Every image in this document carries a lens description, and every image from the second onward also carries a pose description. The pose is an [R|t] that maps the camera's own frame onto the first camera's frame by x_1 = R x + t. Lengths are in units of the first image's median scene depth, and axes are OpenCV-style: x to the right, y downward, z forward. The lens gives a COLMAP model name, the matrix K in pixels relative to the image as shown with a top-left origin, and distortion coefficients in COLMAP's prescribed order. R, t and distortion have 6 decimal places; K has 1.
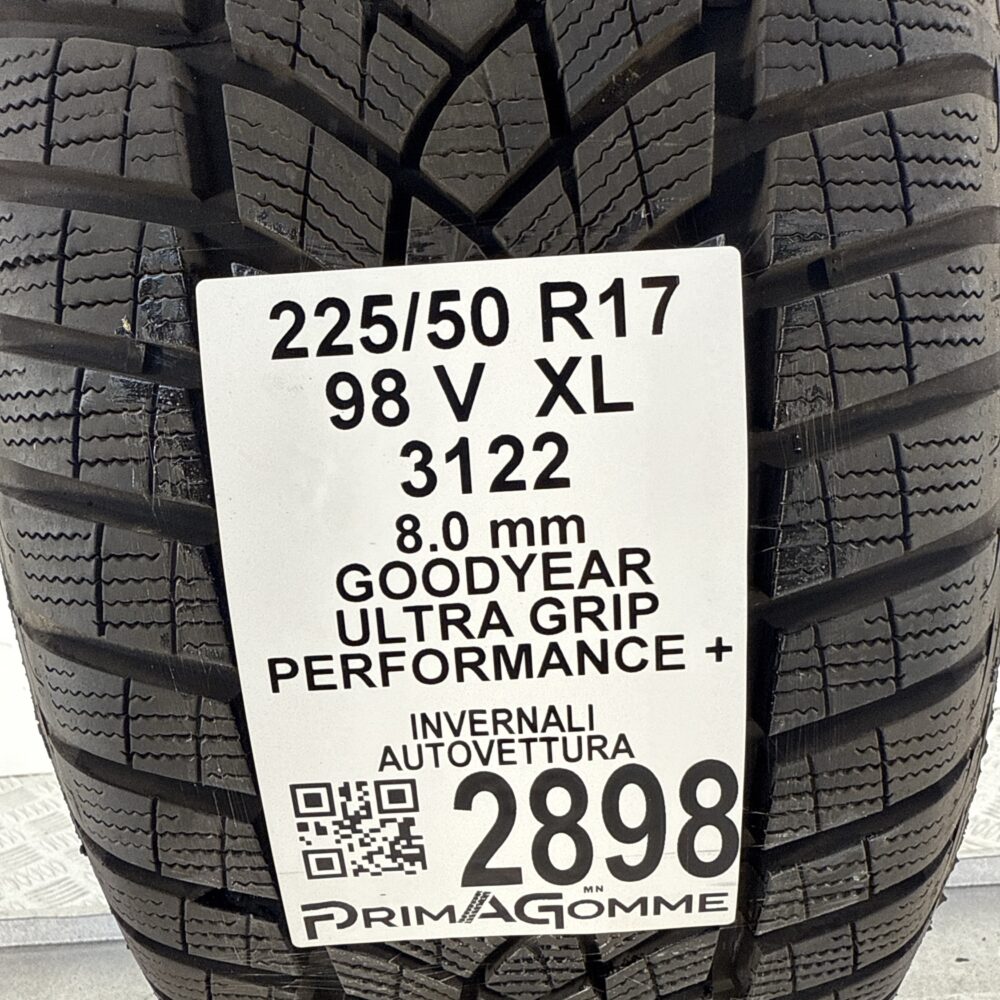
lens RADIAL K [[1004.2, 0, 470.0], [0, 1004.2, 500.9], [0, 0, 1]] dist [-0.005736, -0.005405]
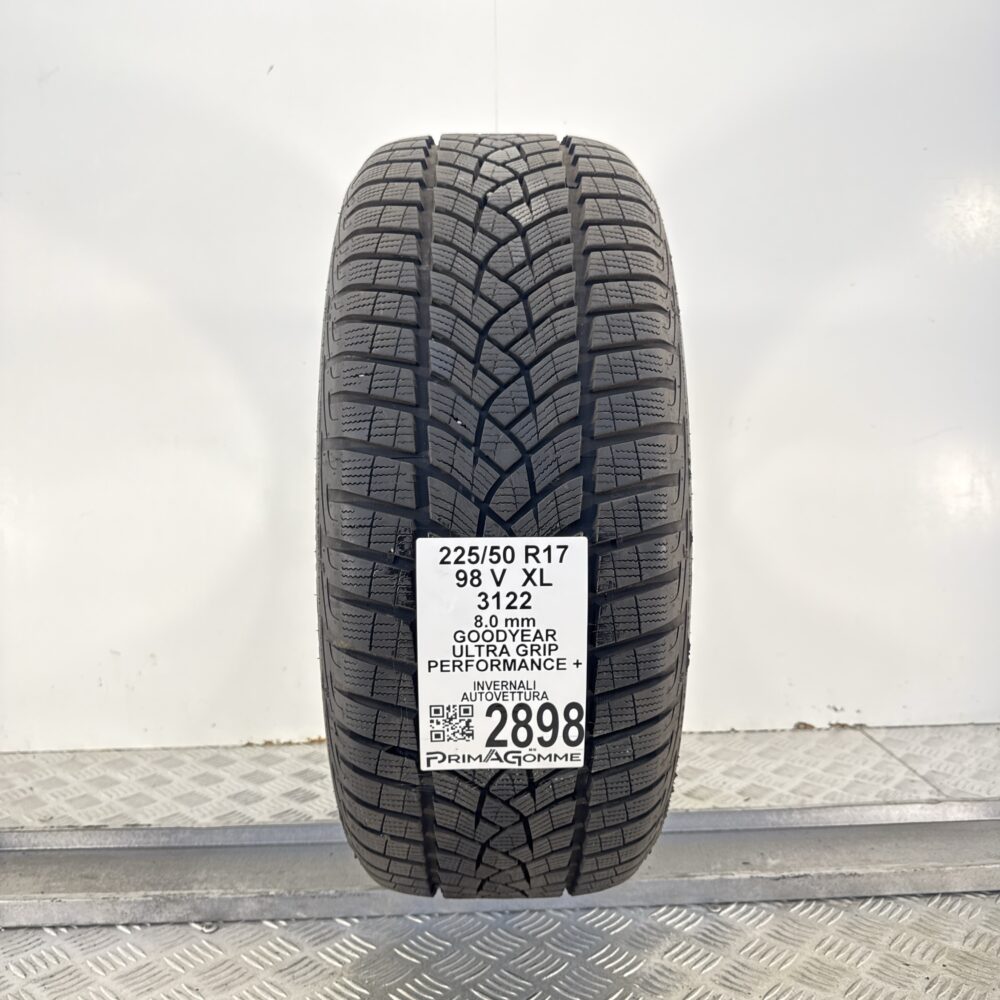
lens RADIAL K [[940.3, 0, 500.0], [0, 940.3, 500.0], [0, 0, 1]] dist [-0.005777, -0.005783]
pose [[0.996363, 0.053526, 0.066295, -0.201754], [-0.050106, 0.997378, -0.052209, -0.187108], [-0.068916, 0.048698, 0.996433, -1.856584]]
